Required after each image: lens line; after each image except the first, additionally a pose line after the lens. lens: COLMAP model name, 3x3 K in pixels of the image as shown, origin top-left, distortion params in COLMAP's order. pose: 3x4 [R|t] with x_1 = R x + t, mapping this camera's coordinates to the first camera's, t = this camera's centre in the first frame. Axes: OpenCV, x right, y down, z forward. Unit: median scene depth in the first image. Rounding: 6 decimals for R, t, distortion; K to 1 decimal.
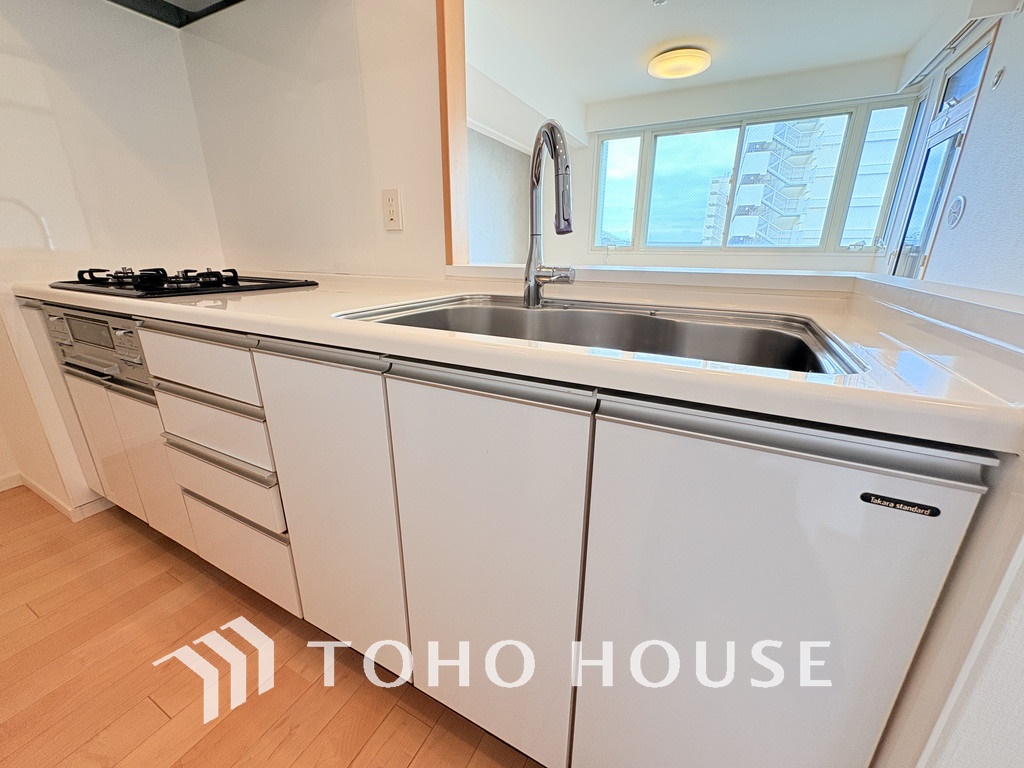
lens RADIAL K [[410.5, 0, 512.0], [0, 410.5, 384.0], [0, 0, 1]] dist [0.001500, 0.000101]
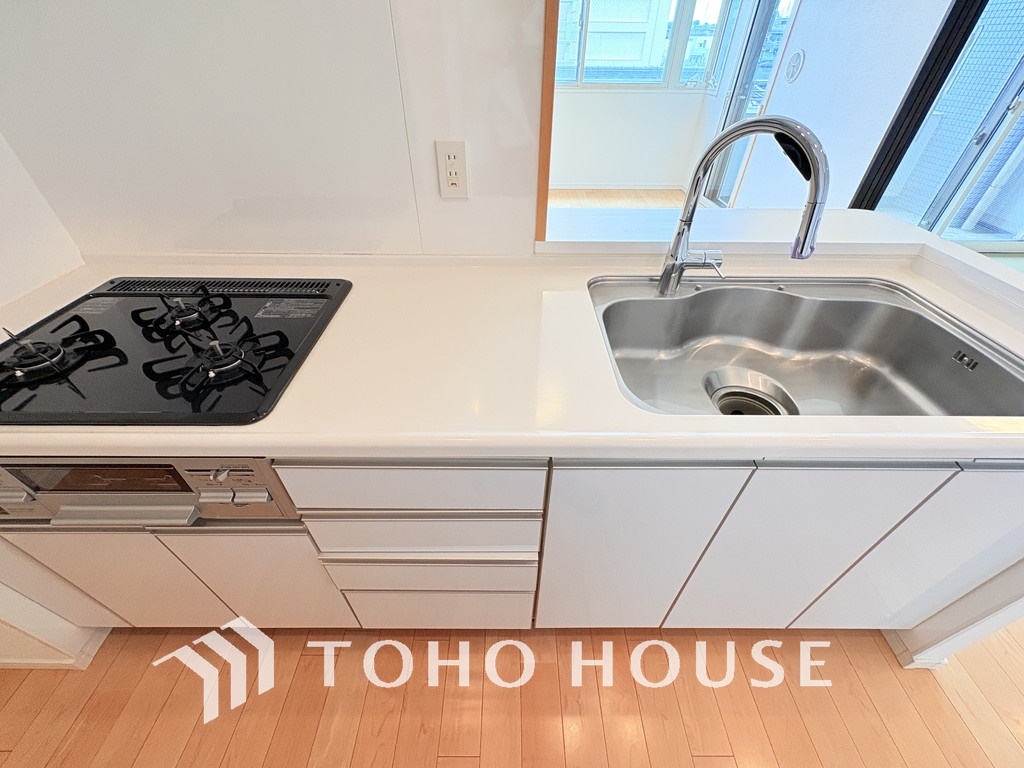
lens RADIAL K [[410.5, 0, 512.0], [0, 410.5, 384.0], [0, 0, 1]] dist [0.001500, 0.000101]
pose [[0.885685, -0.296403, 0.357361, -0.576931], [0.143726, 0.906927, 0.396014, -0.356819], [-0.441480, -0.299381, 0.845853, 0.222558]]
